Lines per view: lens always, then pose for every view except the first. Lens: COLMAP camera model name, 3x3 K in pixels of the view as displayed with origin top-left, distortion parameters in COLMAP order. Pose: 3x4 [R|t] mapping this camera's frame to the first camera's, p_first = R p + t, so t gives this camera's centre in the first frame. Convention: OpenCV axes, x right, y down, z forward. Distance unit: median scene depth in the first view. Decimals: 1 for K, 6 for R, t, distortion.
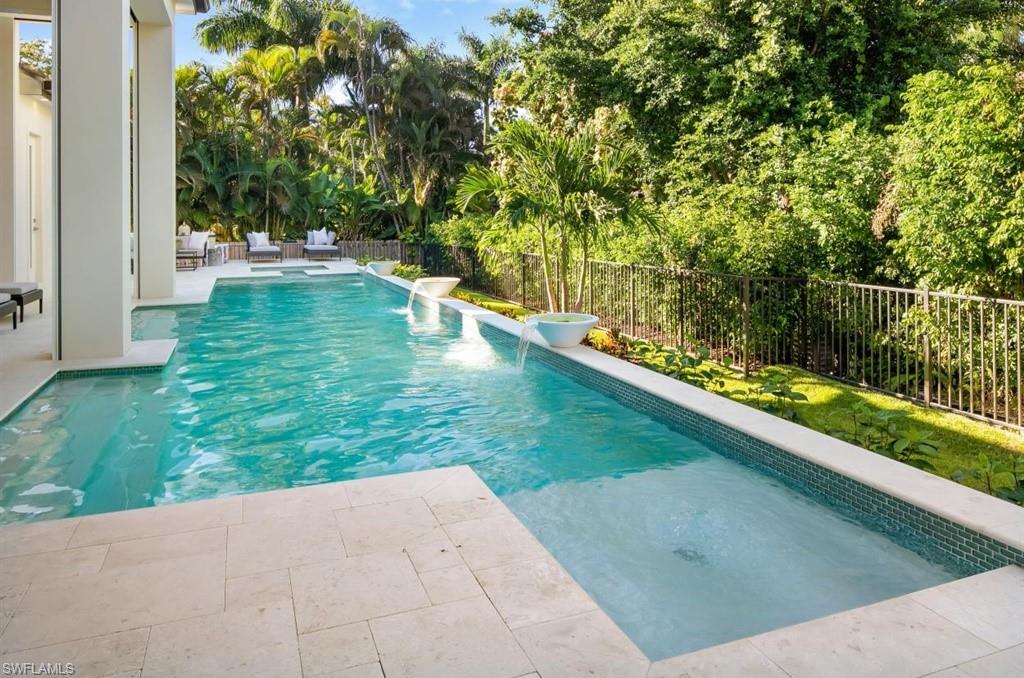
lens RADIAL K [[691.3, 0, 508.5], [0, 691.3, 209.6], [0, 0, 1]] dist [-0.000375, -0.000043]
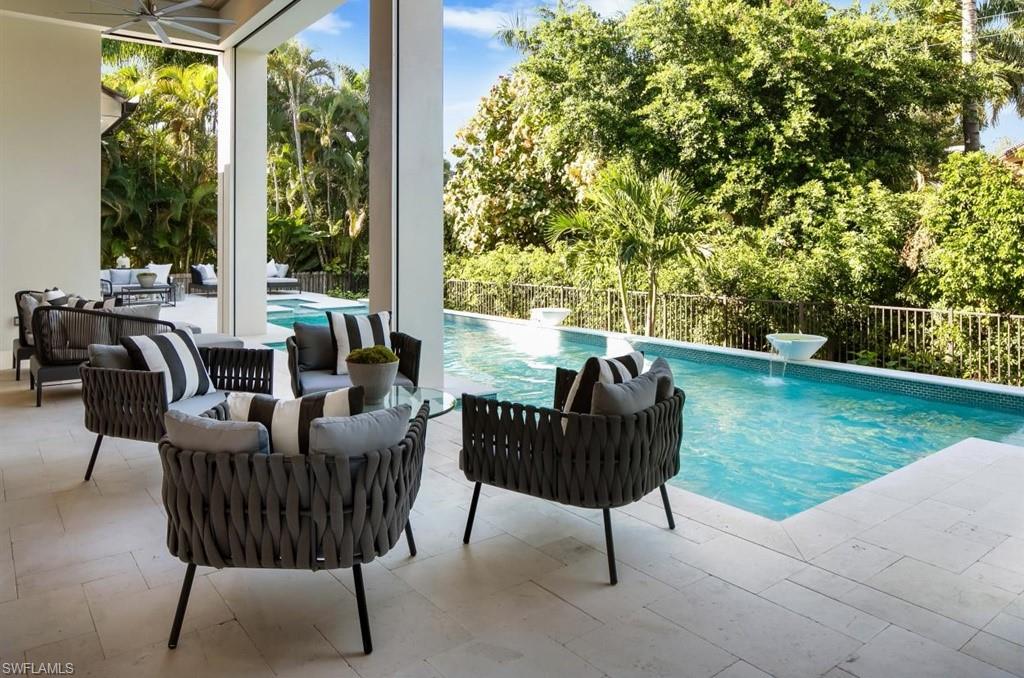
lens RADIAL K [[681.7, 0, 511.9], [0, 681.7, 245.3], [0, 0, 1]] dist [0.001546, 0.000881]
pose [[0.956349, 0.007385, 0.292132, -0.445131], [-0.010034, 0.999921, 0.007572, -0.008365], [-0.292053, -0.010173, 0.956348, -0.018885]]
